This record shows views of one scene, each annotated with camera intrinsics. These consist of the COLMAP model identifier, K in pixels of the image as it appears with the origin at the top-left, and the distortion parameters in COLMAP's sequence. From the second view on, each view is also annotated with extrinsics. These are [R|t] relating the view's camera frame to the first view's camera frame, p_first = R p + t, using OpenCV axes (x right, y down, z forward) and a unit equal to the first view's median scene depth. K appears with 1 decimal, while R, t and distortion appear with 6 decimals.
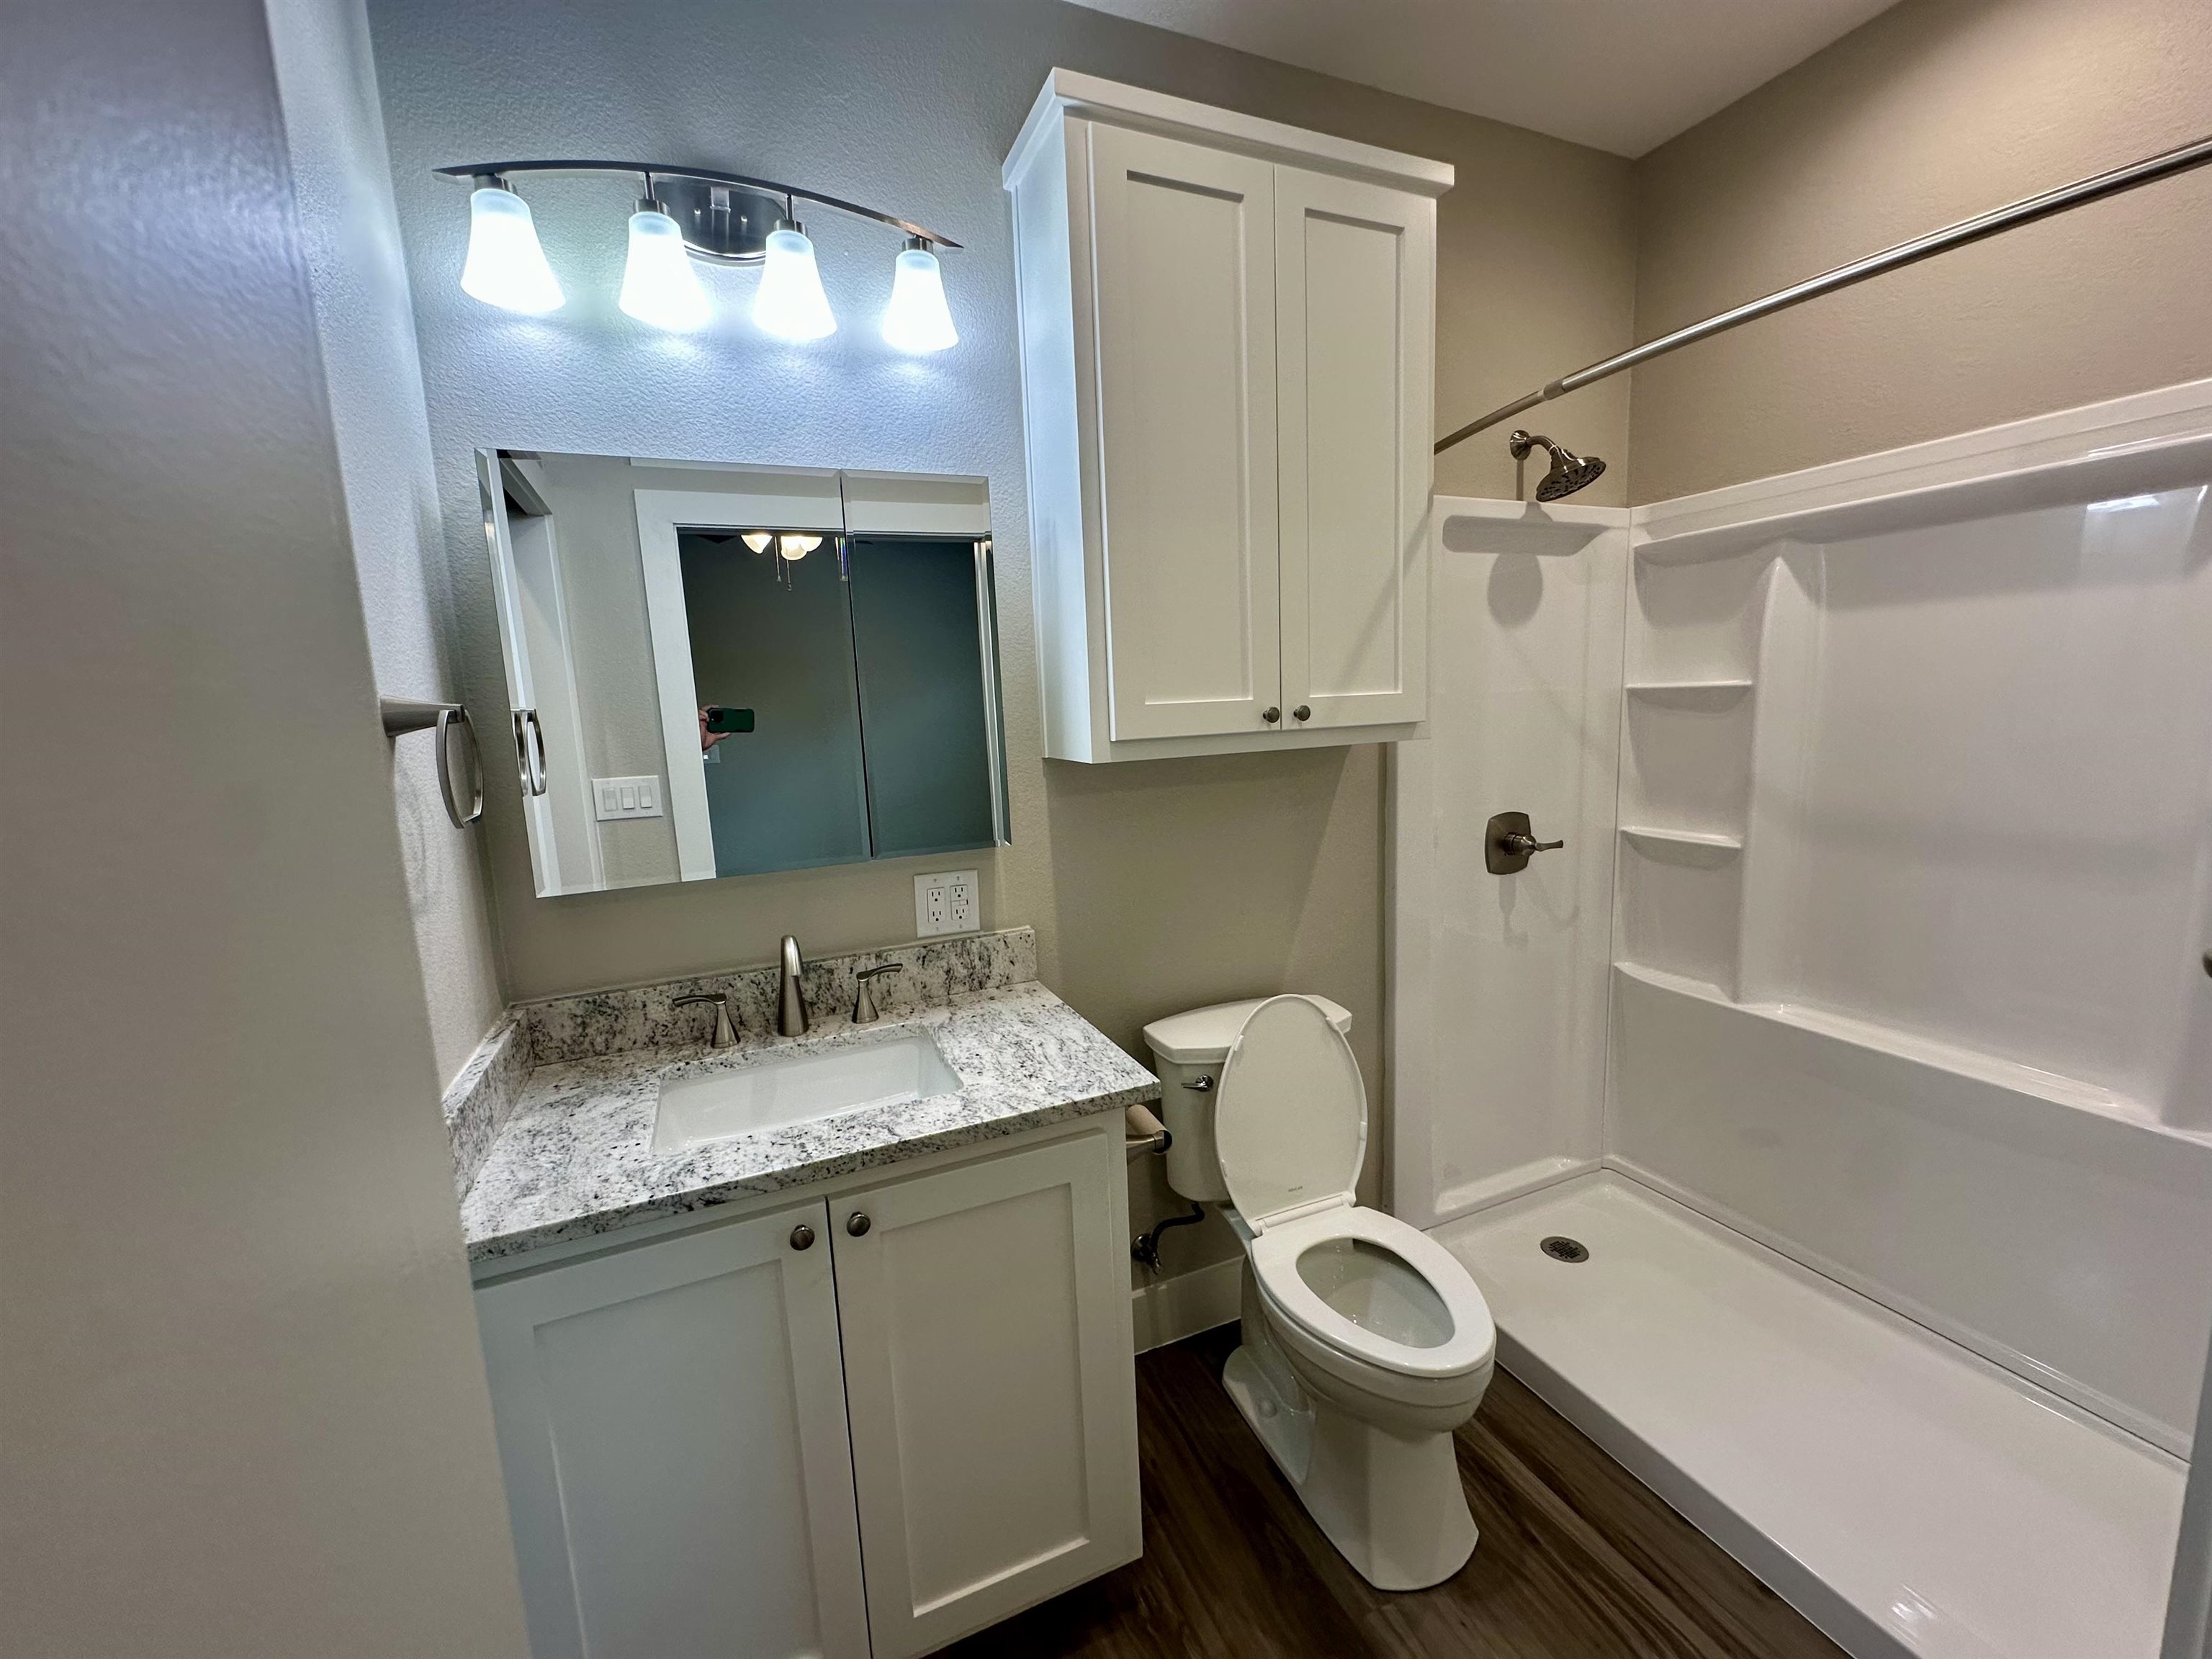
lens RADIAL K [[884.3, 0, 1104.0], [0, 884.3, 827.5], [0, 0, 1]] dist [-0.006366, 0.002053]
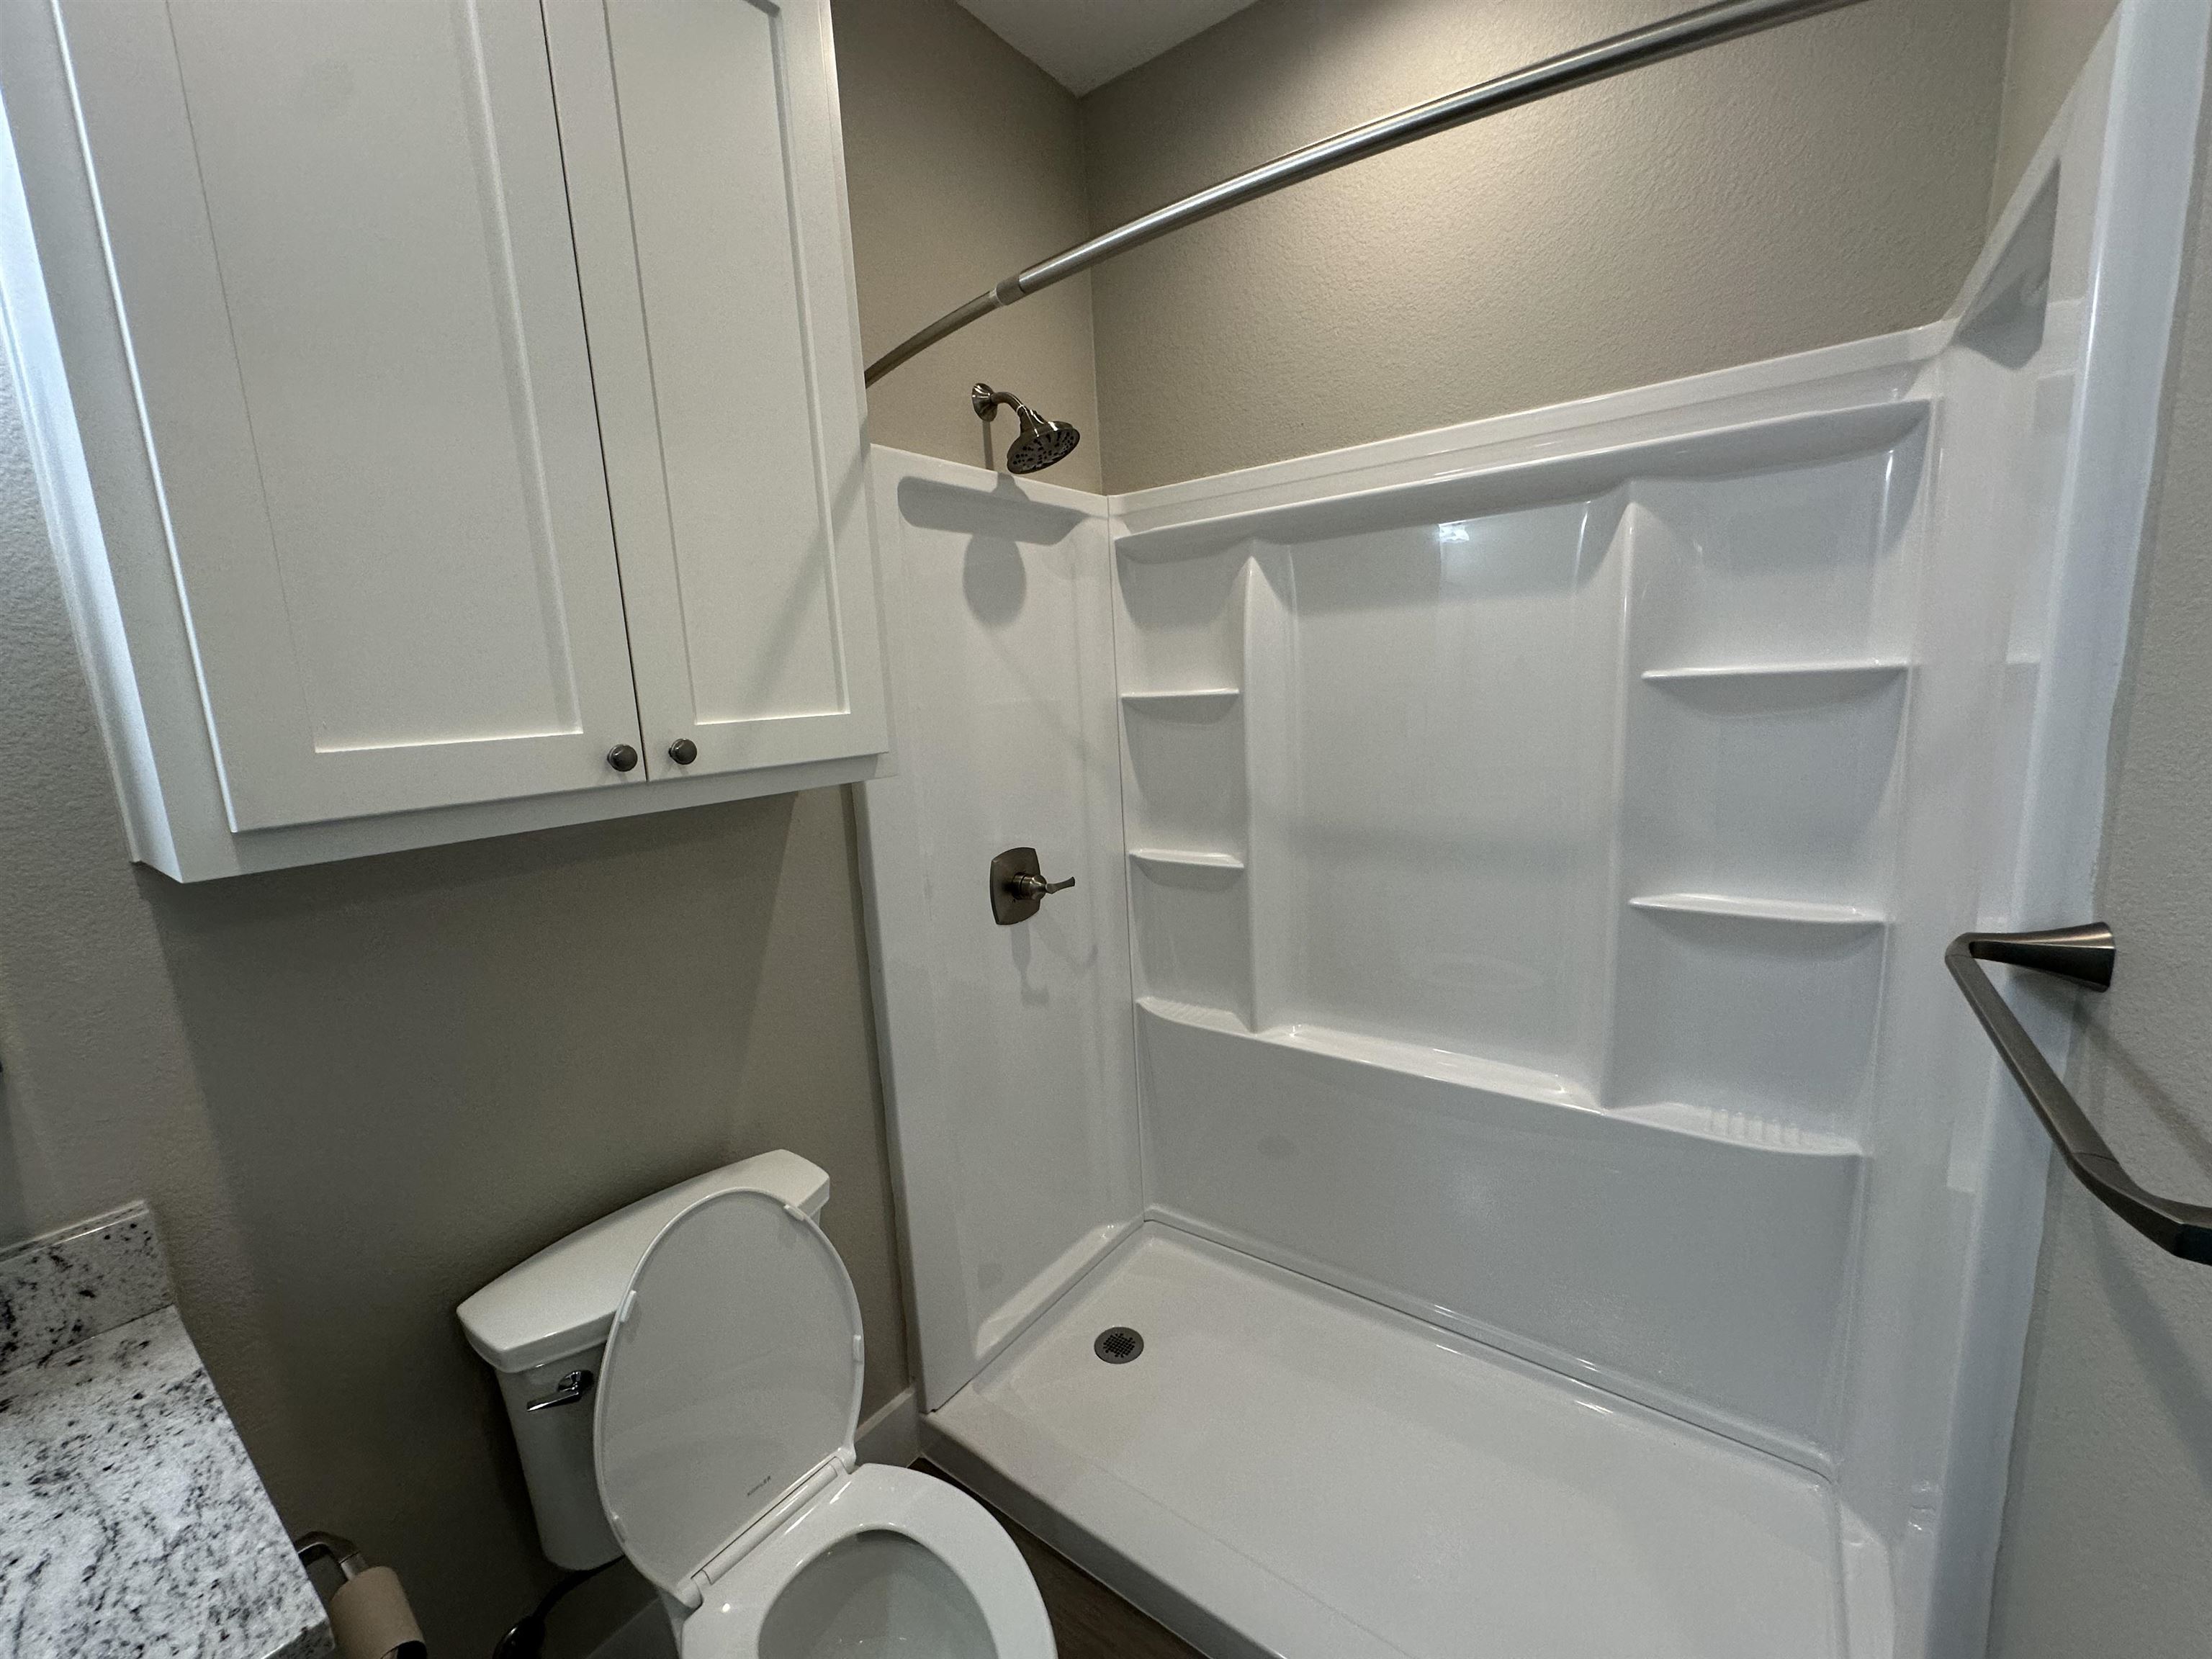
lens RADIAL K [[867.0, 0, 1106.0], [0, 867.0, 829.5], [0, 0, 1]] dist [-0.002461, 0.000101]
pose [[0.863139, -0.090191, 0.496847, 0.143332], [0.090075, 0.995640, 0.024253, -0.052527], [-0.496868, 0.023820, 0.867499, 0.273632]]
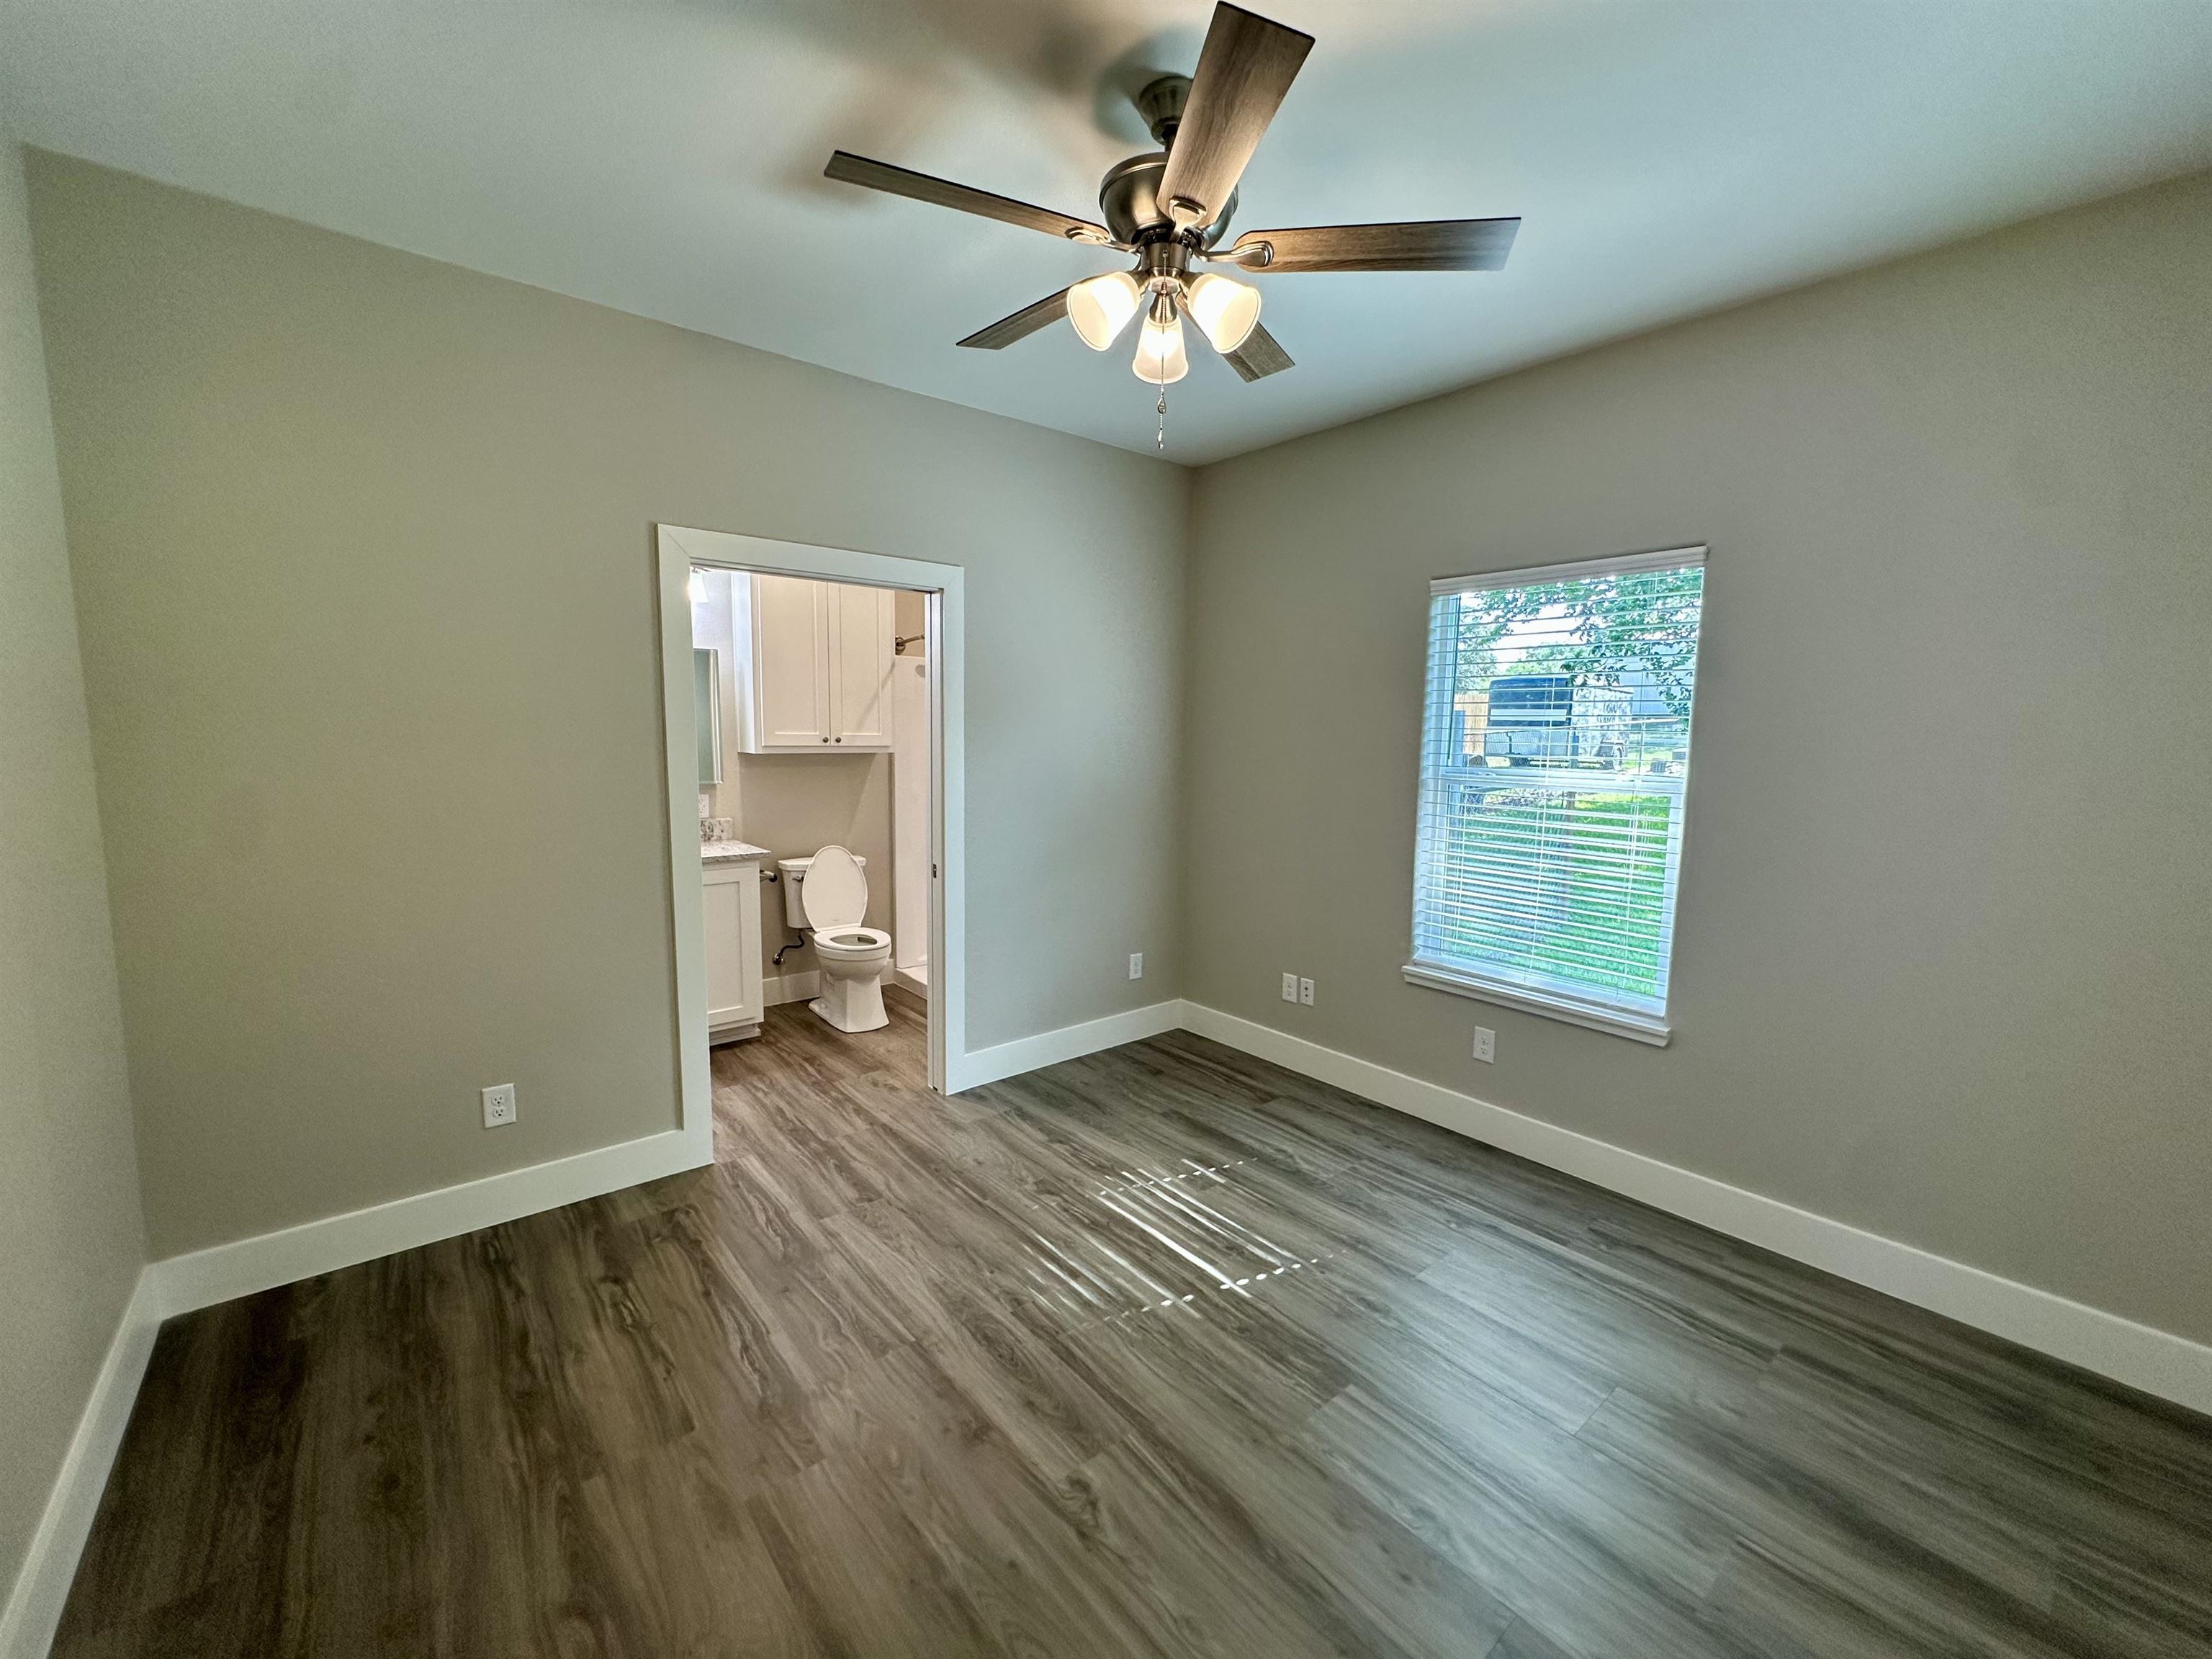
lens RADIAL K [[884.3, 0, 1104.0], [0, 884.3, 827.5], [0, 0, 1]] dist [-0.006366, 0.002053]
pose [[0.956489, 0.026336, 0.290576, 0.183848], [-0.014730, 0.999007, -0.042058, 0.205160], [-0.291395, 0.035948, 0.955927, -1.549047]]
